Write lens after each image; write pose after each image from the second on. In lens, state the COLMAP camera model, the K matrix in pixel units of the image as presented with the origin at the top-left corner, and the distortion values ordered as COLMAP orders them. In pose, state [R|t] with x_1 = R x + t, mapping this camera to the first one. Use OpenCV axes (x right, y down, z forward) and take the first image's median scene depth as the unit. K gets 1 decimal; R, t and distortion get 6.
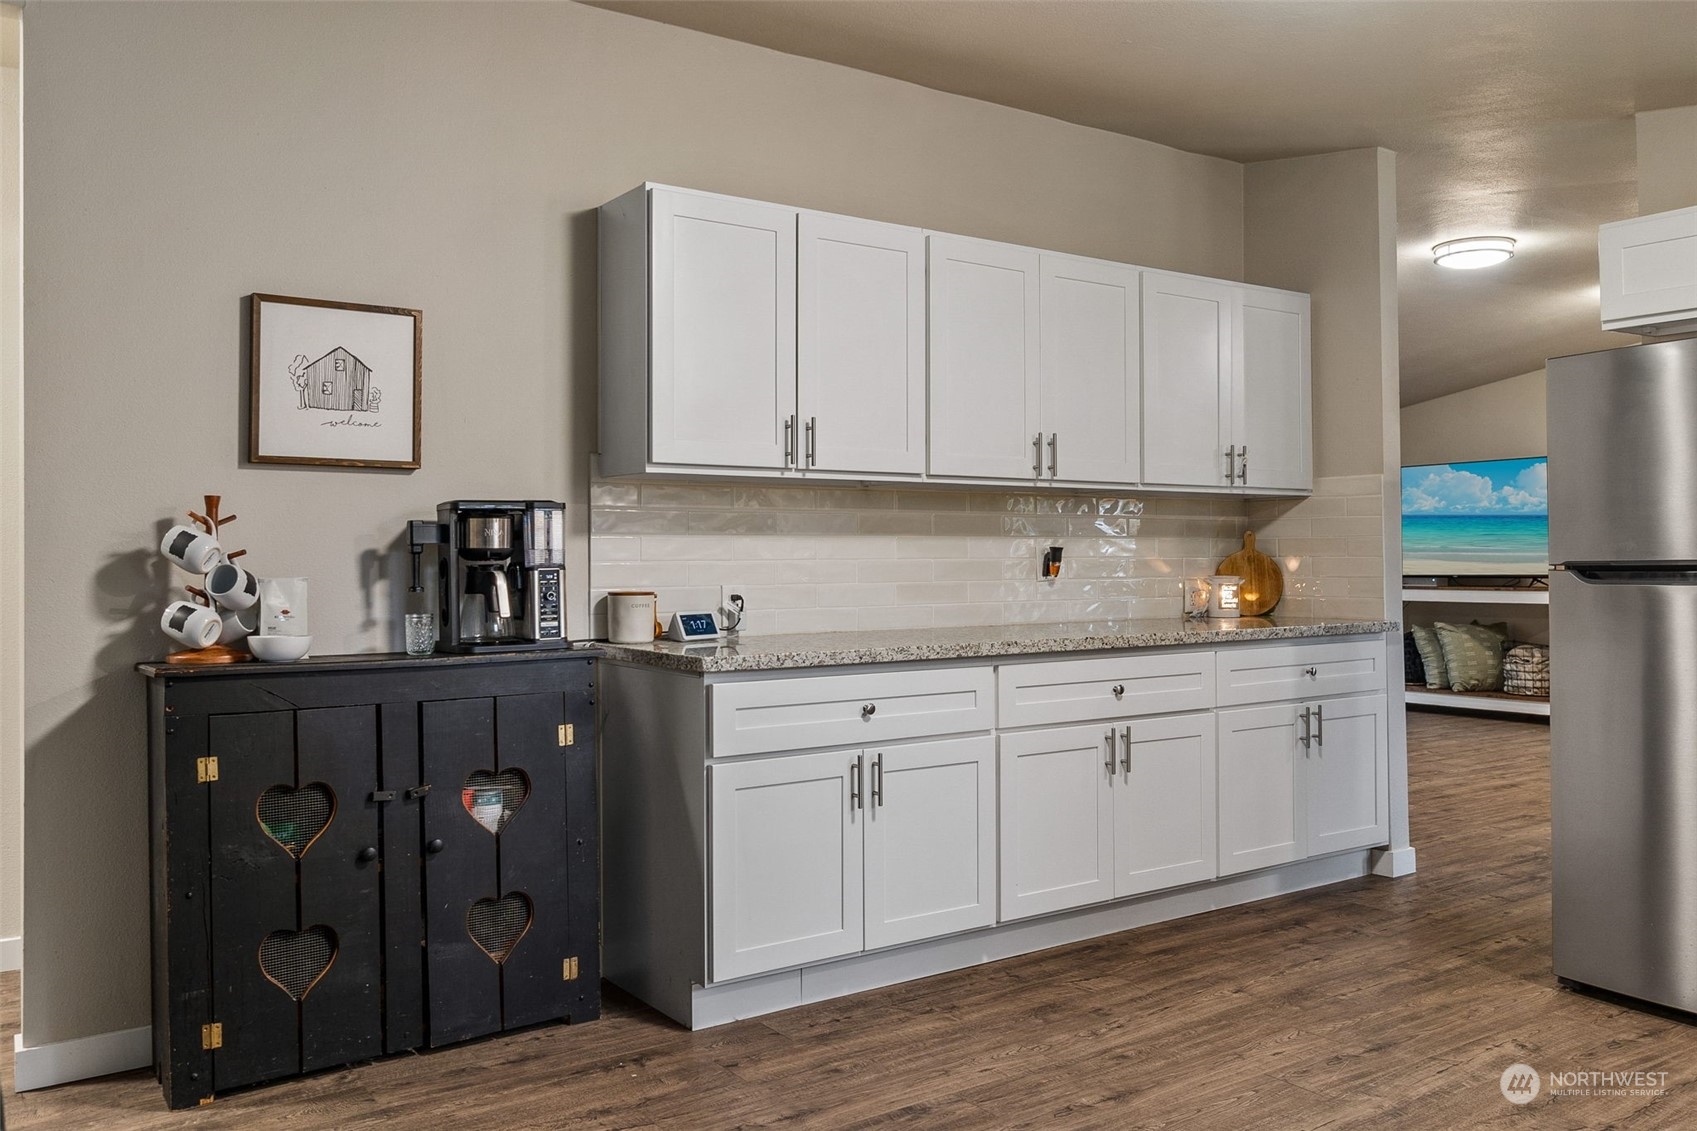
lens RADIAL K [[1339.8, 0, 837.7], [0, 1339.8, 548.7], [0, 0, 1]] dist [-0.012540, 0.013161]
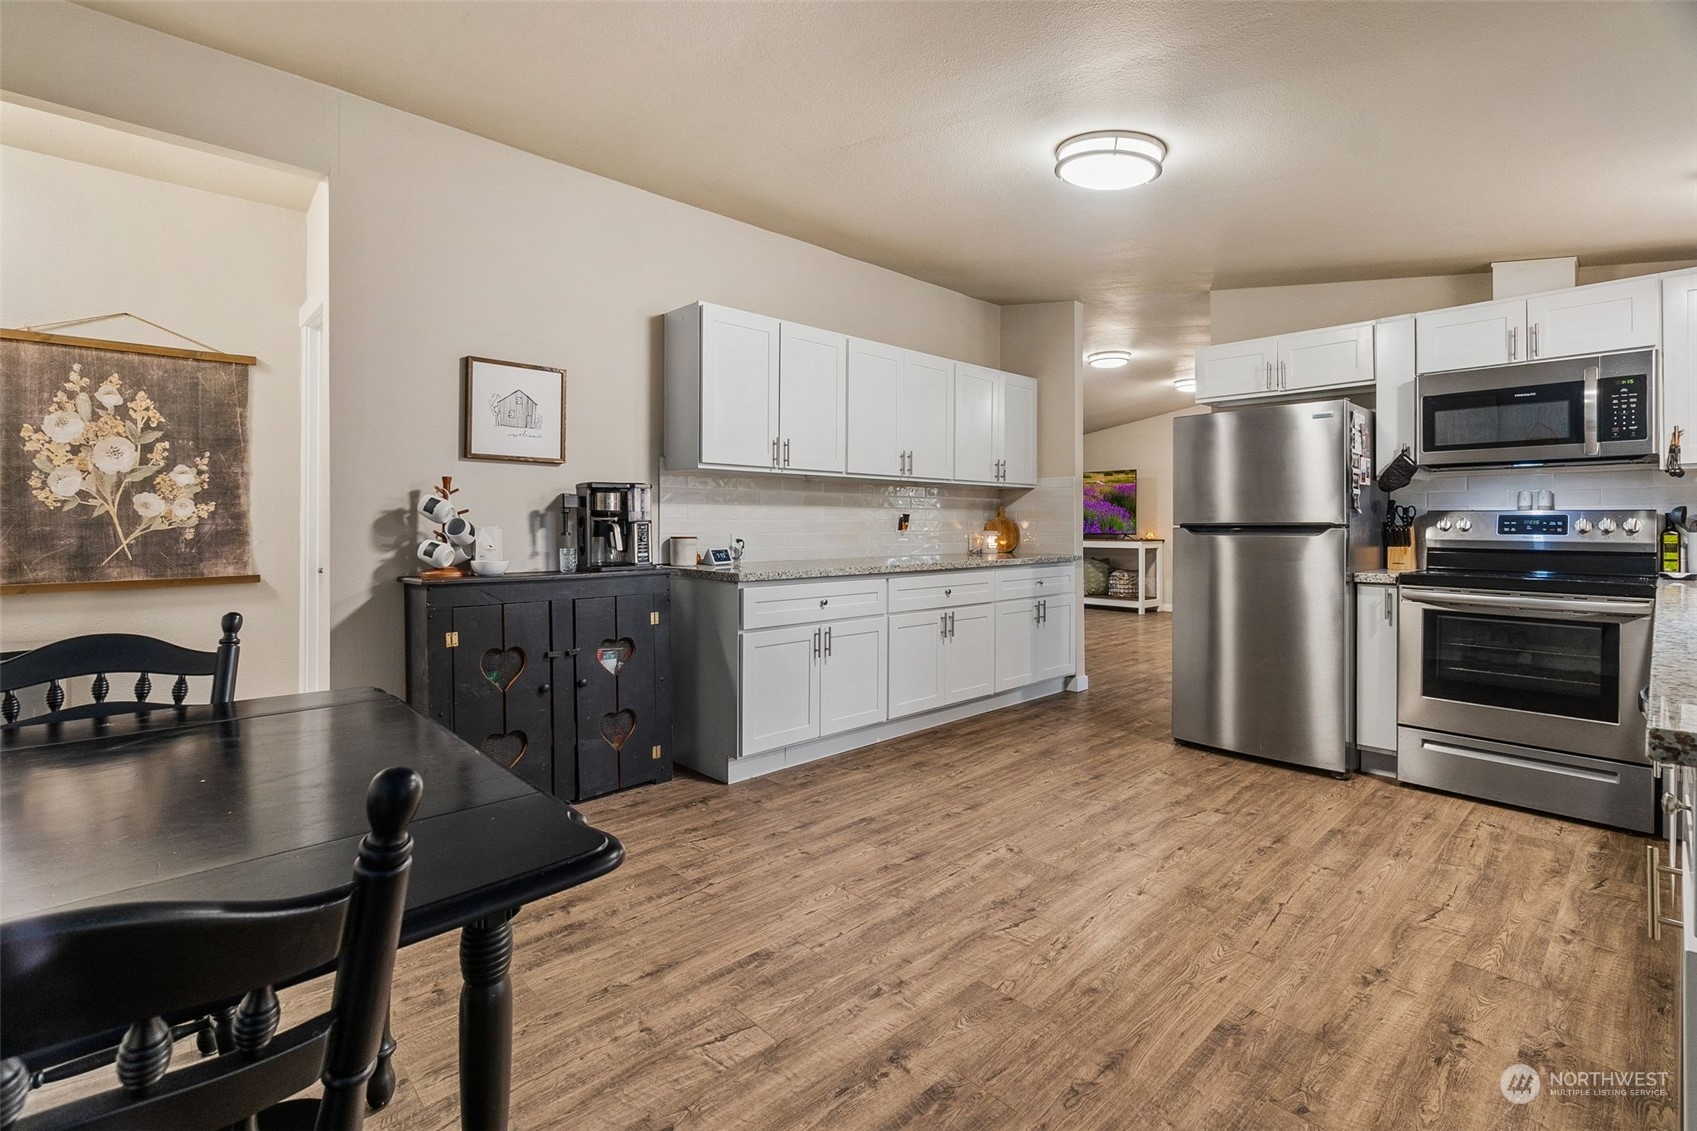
lens RADIAL K [[774.8, 0, 835.9], [0, 774.8, 529.3], [0, 0, 1]] dist [-0.004749, 0.002079]
pose [[0.988269, 0.007081, 0.152556, -0.120258], [-0.009508, 0.999839, 0.015184, 0.006021], [-0.152424, -0.016457, 0.988178, -0.026351]]
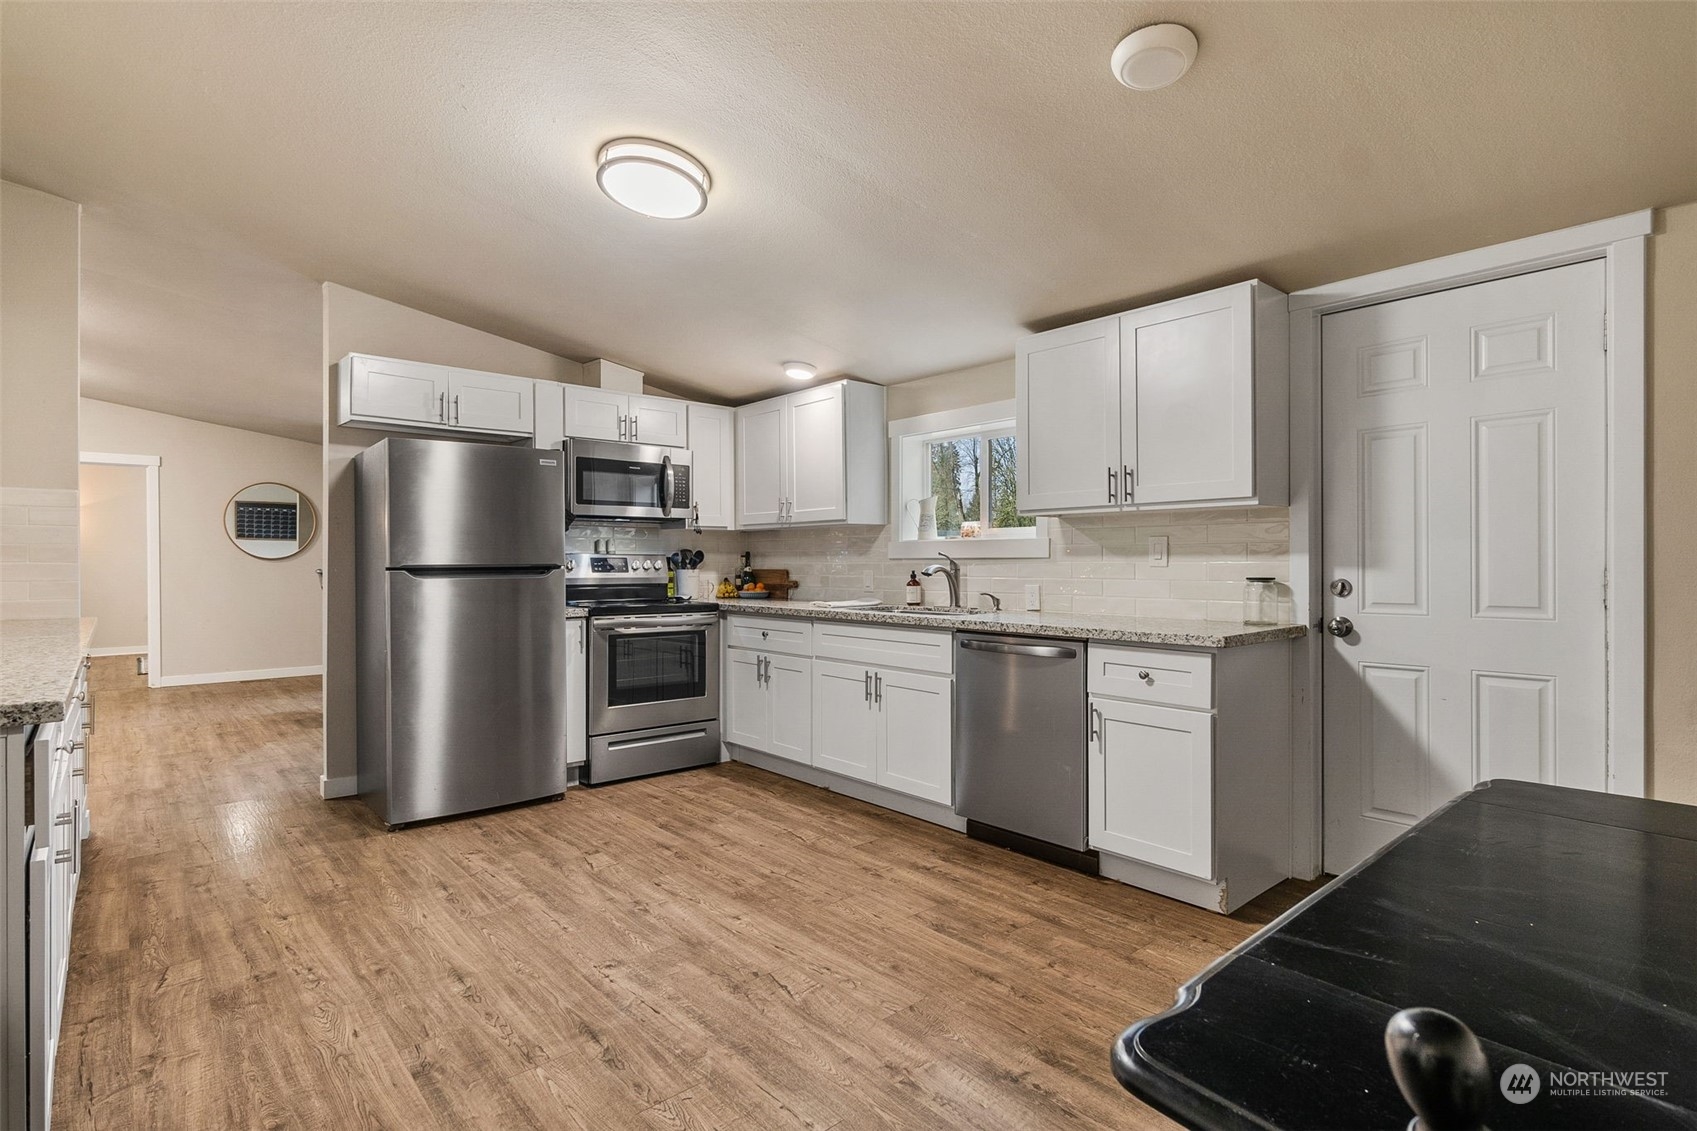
lens RADIAL K [[823.5, 0, 843.2], [0, 823.5, 572.9], [0, 0, 1]] dist [0.000985, -0.000969]
pose [[-0.120846, -0.006513, 0.992650, -0.518377], [-0.005711, 0.999966, 0.005866, 0.009575], [-0.992655, -0.004960, -0.120879, 0.601749]]
